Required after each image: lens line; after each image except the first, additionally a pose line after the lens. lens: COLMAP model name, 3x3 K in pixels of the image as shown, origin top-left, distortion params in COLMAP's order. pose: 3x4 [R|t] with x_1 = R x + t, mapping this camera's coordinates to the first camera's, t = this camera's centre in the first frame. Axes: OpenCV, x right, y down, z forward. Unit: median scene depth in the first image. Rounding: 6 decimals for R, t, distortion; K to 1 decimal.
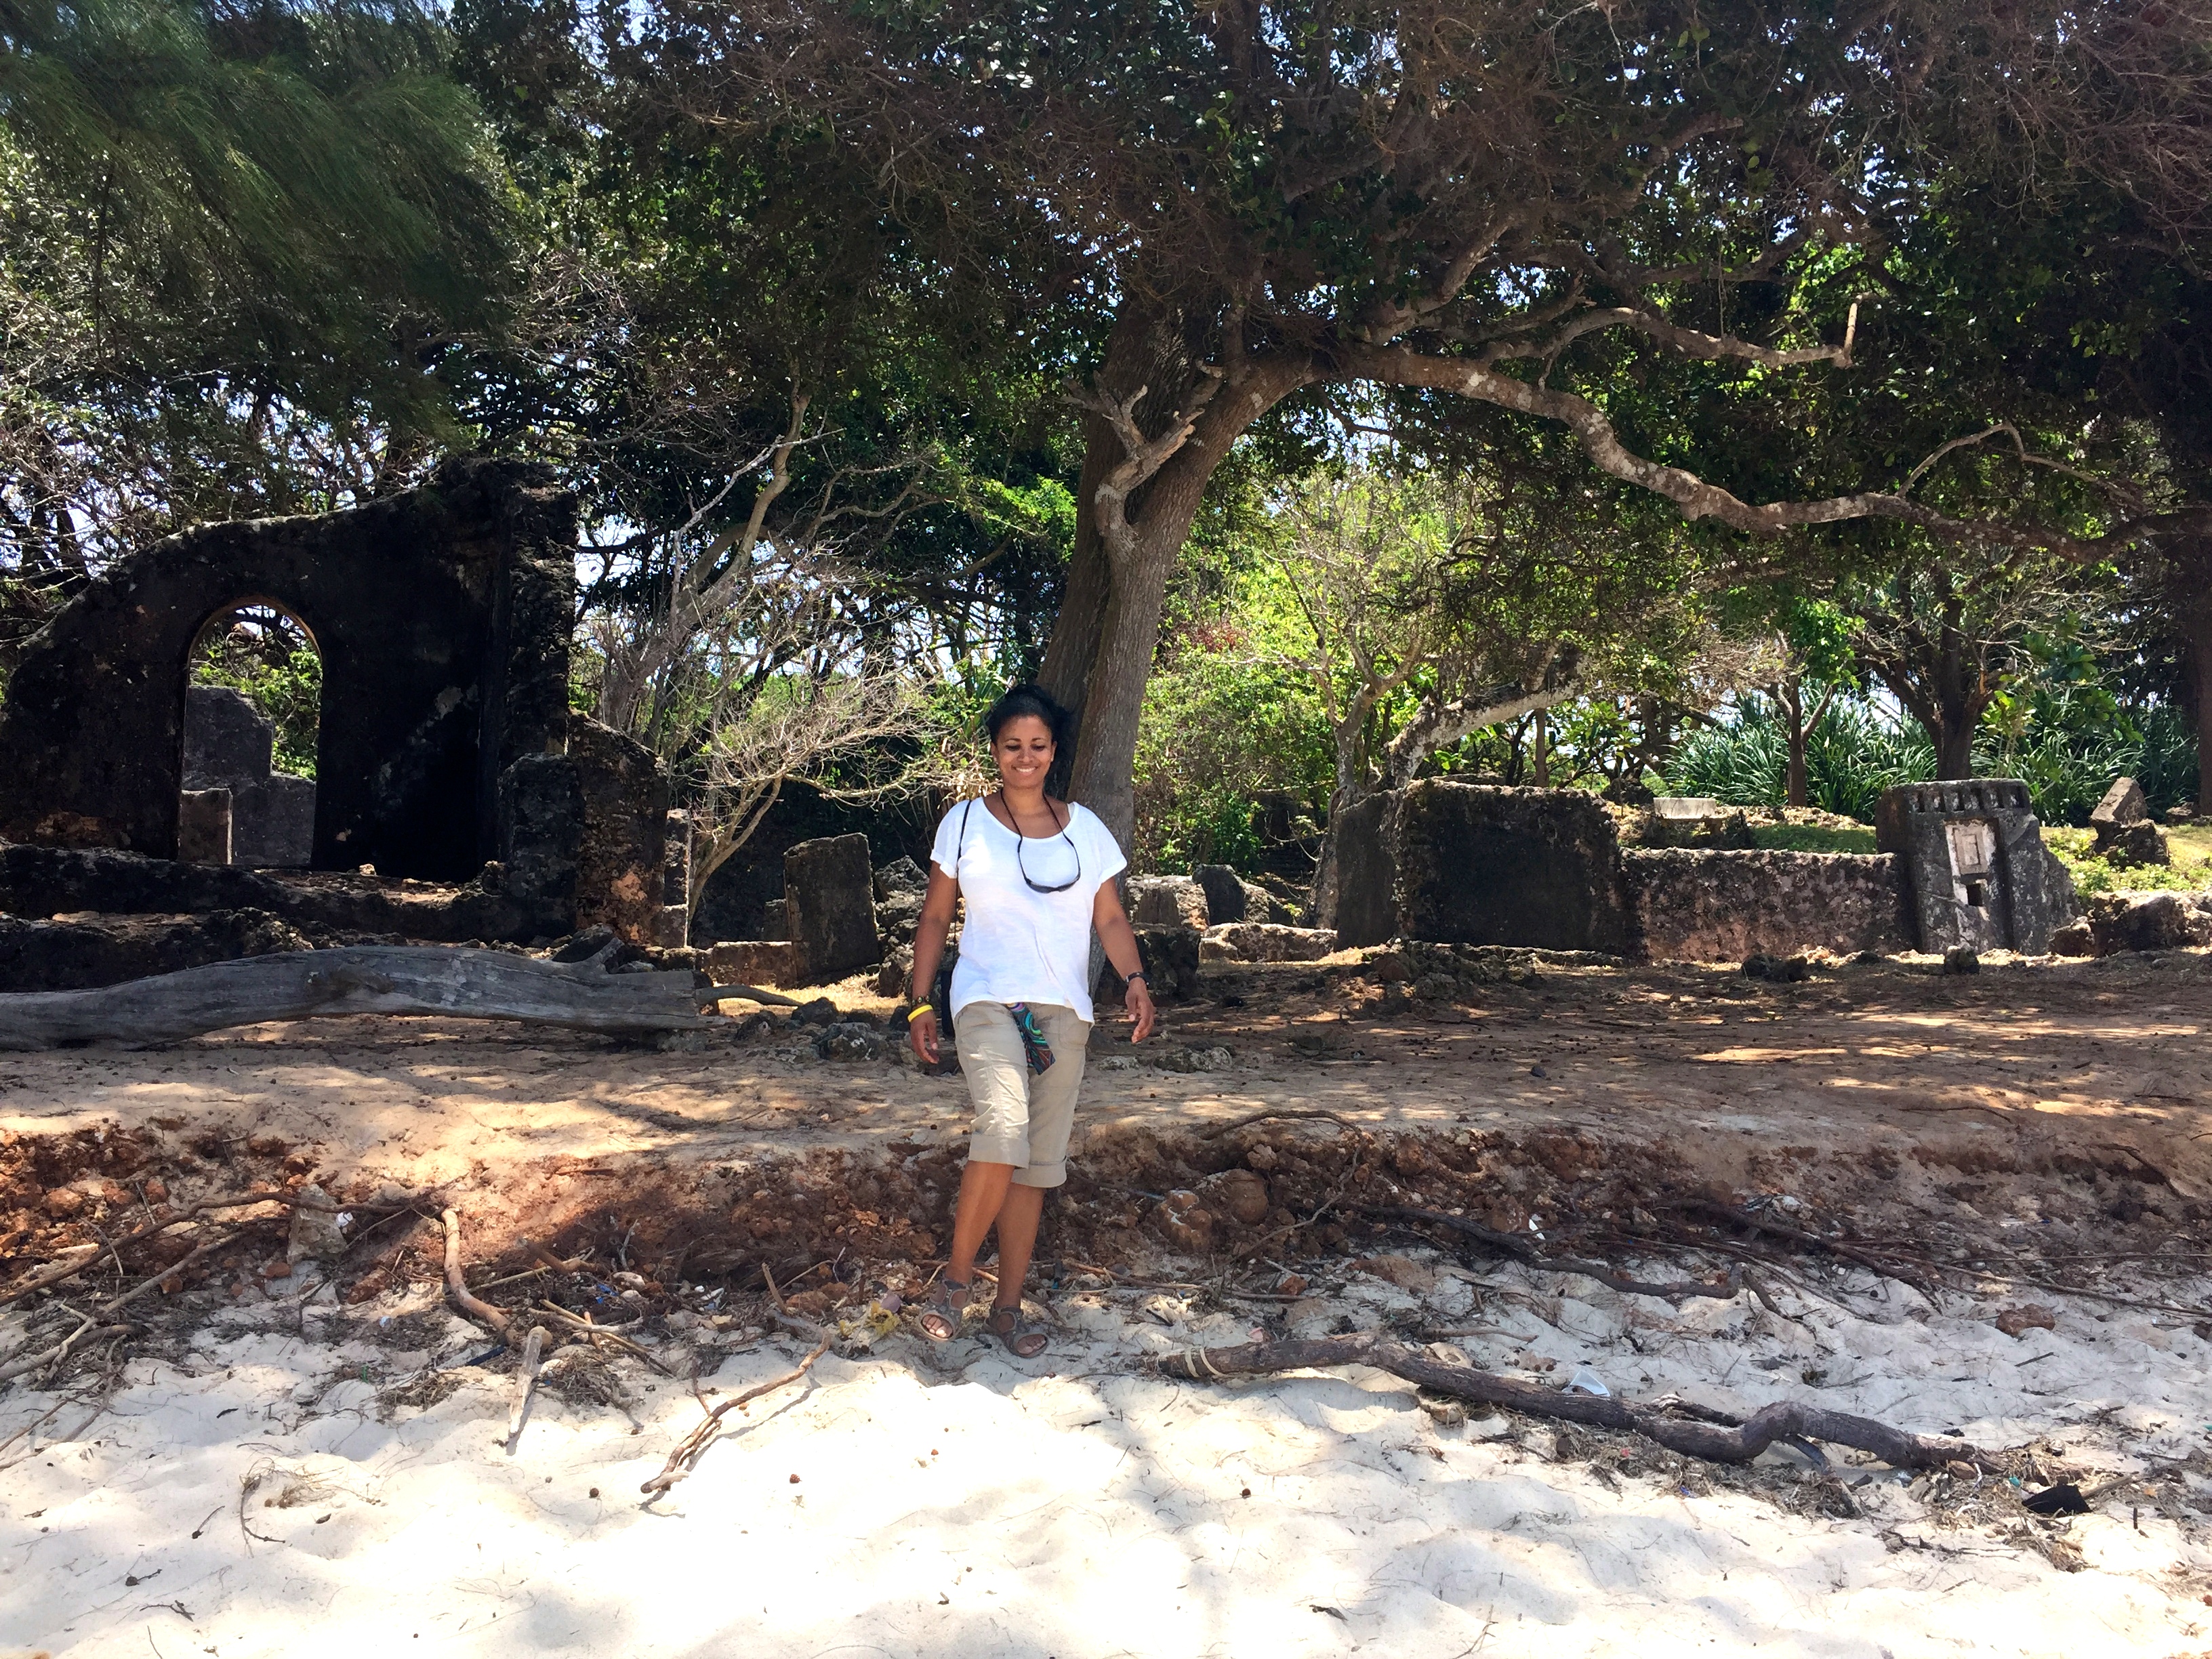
lens RADIAL K [[1844.7, 0, 1109.7], [0, 1844.7, 839.5], [0, 0, 1]] dist [0.018513, 0.003326]
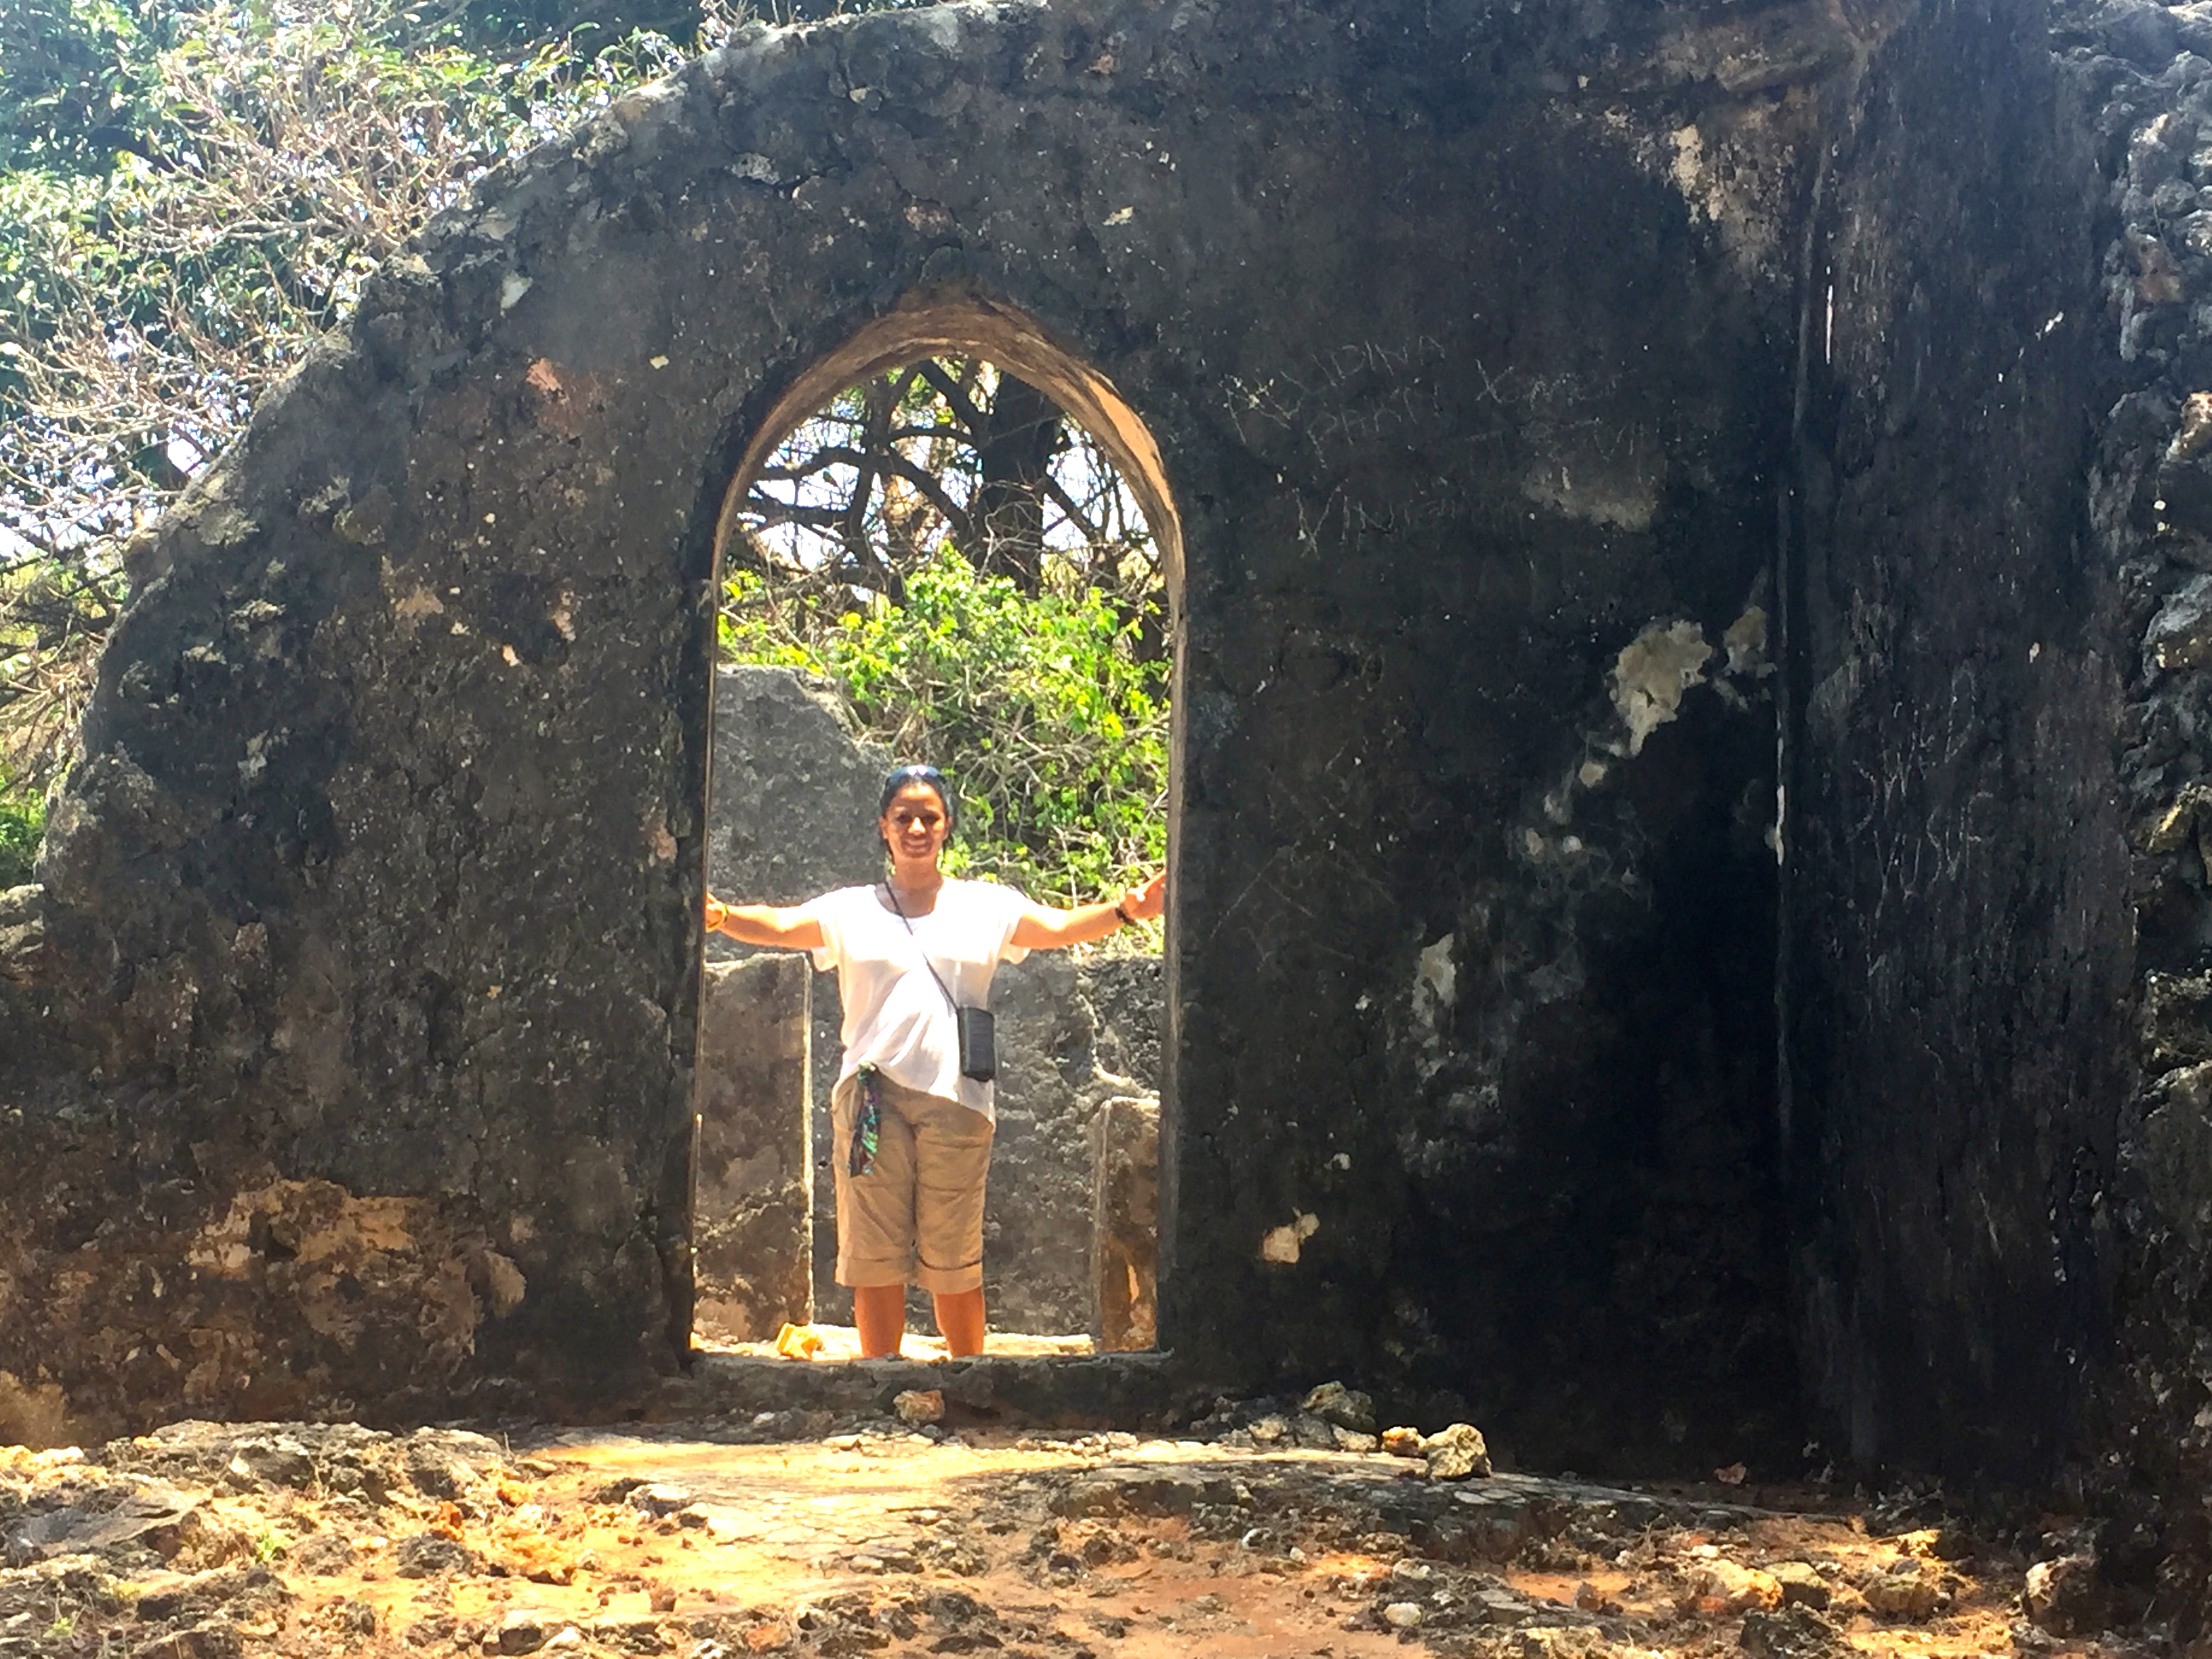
lens RADIAL K [[3294.4, 0, 1104.7], [0, 3294.4, 828.2], [0, 0, 1]] dist [0.110451, 0.000000]
pose [[0.946079, -0.027845, -0.322737, -0.285370], [0.021616, 0.999505, -0.022868, -0.046356], [0.323214, 0.014658, 0.946212, 0.558071]]
